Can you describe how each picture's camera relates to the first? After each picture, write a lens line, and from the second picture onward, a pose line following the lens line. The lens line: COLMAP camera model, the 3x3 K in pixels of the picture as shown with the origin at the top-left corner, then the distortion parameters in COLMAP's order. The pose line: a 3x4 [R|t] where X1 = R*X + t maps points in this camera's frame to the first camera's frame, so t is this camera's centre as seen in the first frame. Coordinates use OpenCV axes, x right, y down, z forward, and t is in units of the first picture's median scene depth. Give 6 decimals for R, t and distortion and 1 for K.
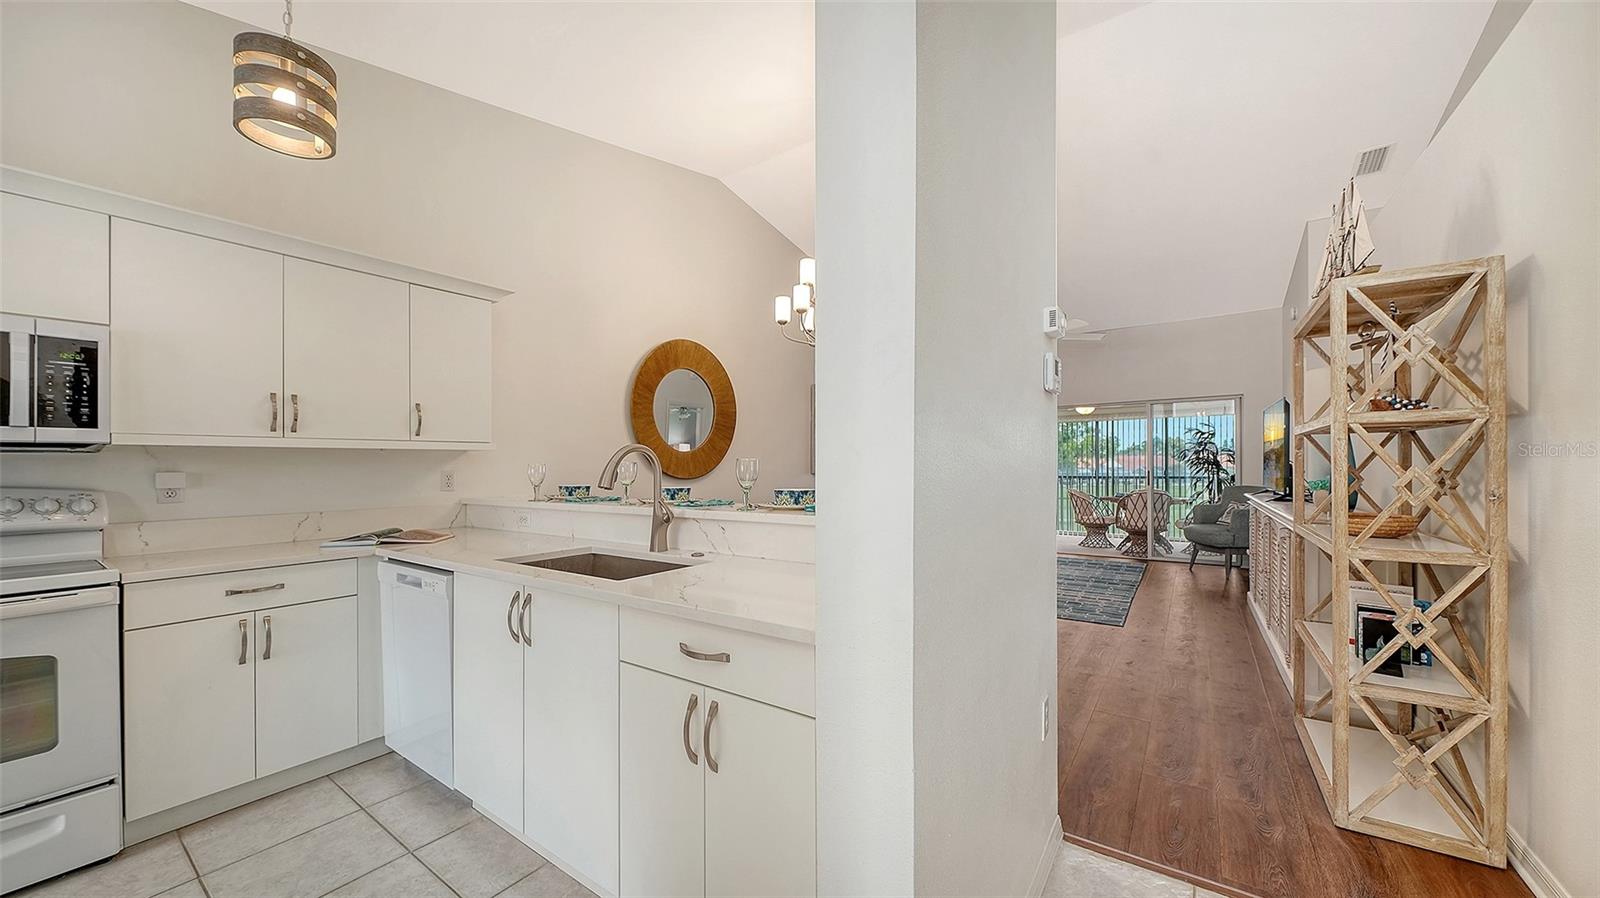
lens RADIAL K [[562.1, 0, 802.7], [0, 562.1, 482.4], [0, 0, 1]] dist [-0.004658, -0.000575]
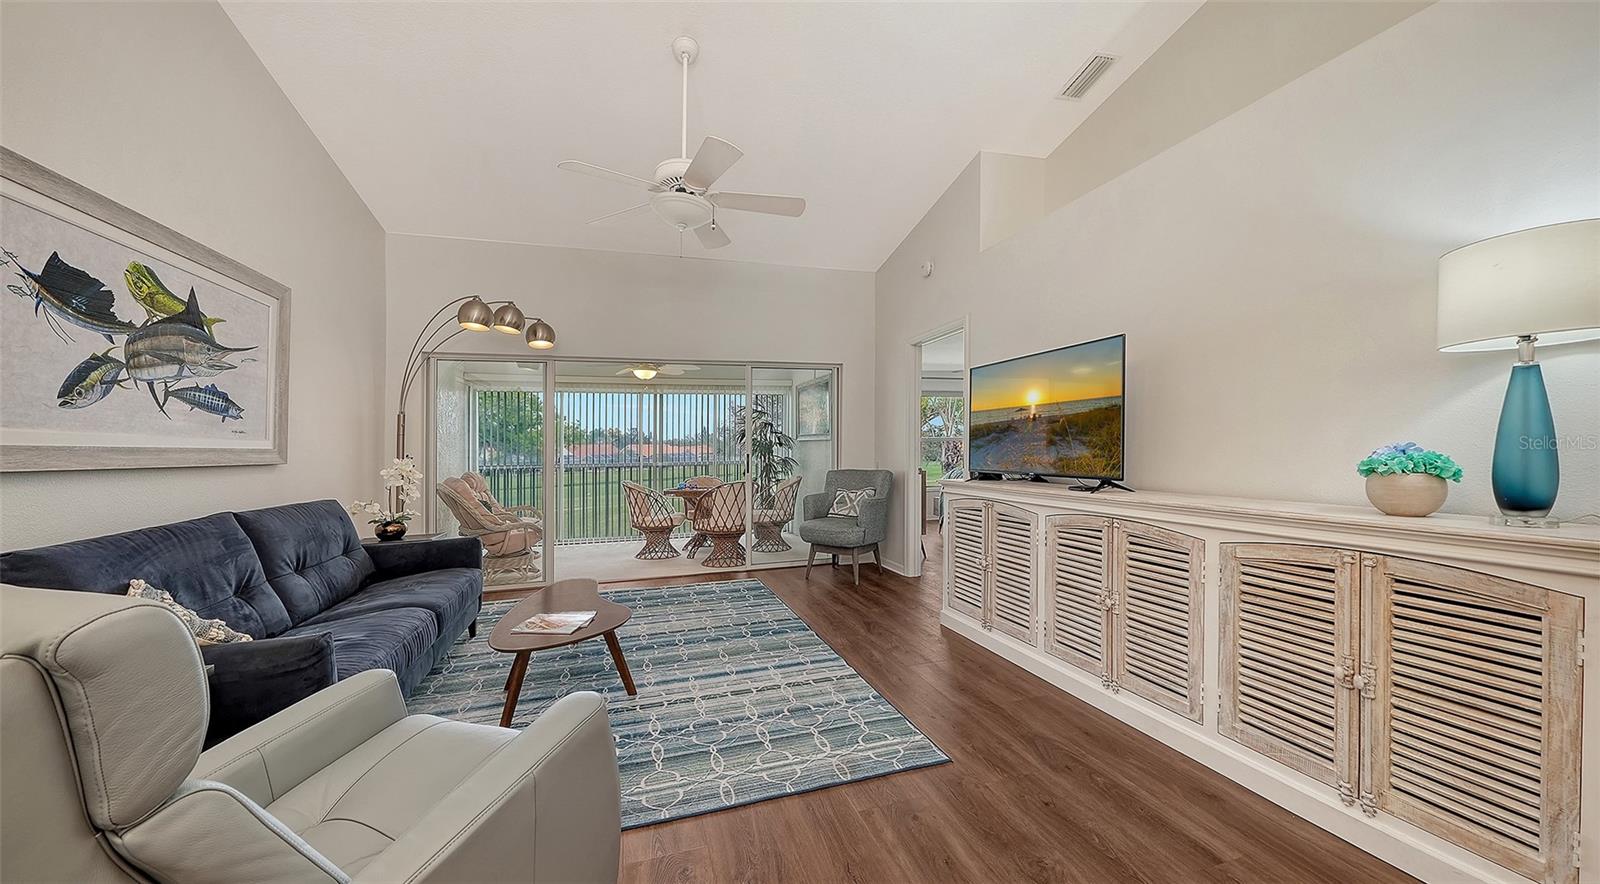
lens RADIAL K [[562.1, 0, 805.6], [0, 562.1, 430.7], [0, 0, 1]] dist [-0.004658, -0.000575]
pose [[0.608472, 0.026924, 0.793119, 0.129287], [0.028015, 0.998073, -0.055374, -0.016375], [-0.793081, 0.055913, 0.606545, 1.066138]]
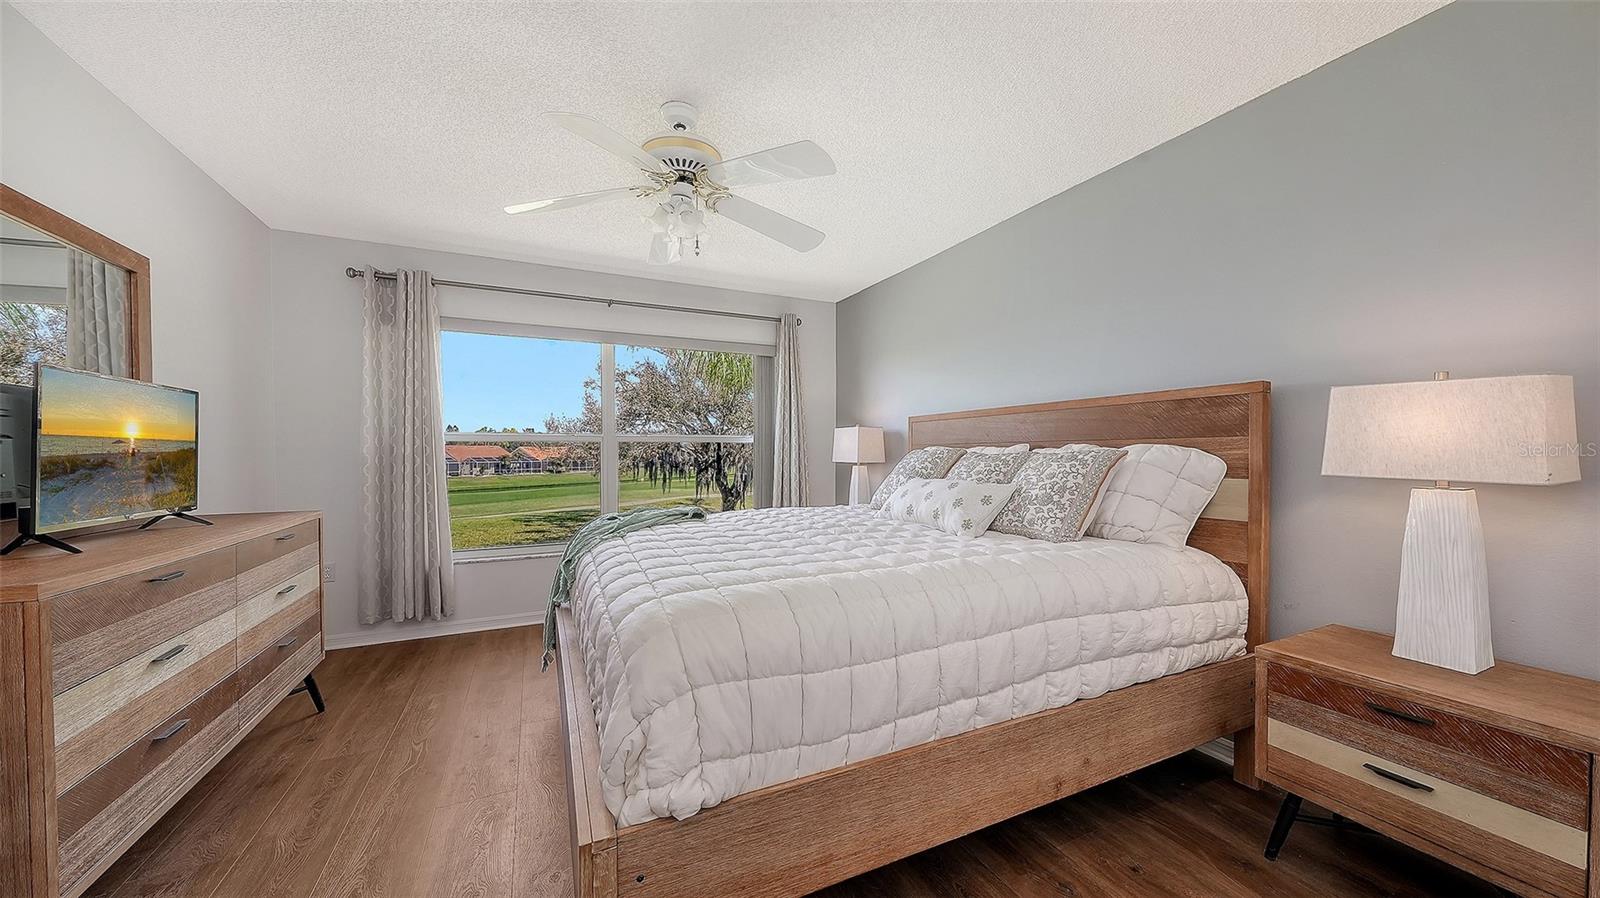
lens RADIAL K [[562.1, 0, 804.7], [0, 562.1, 453.2], [0, 0, 1]] dist [-0.004658, -0.000575]
pose [[-0.501124, 0.012221, -0.865289, 1.368858], [-0.015379, 0.999617, 0.023024, -0.116724], [0.865239, 0.024845, -0.500744, 2.675399]]
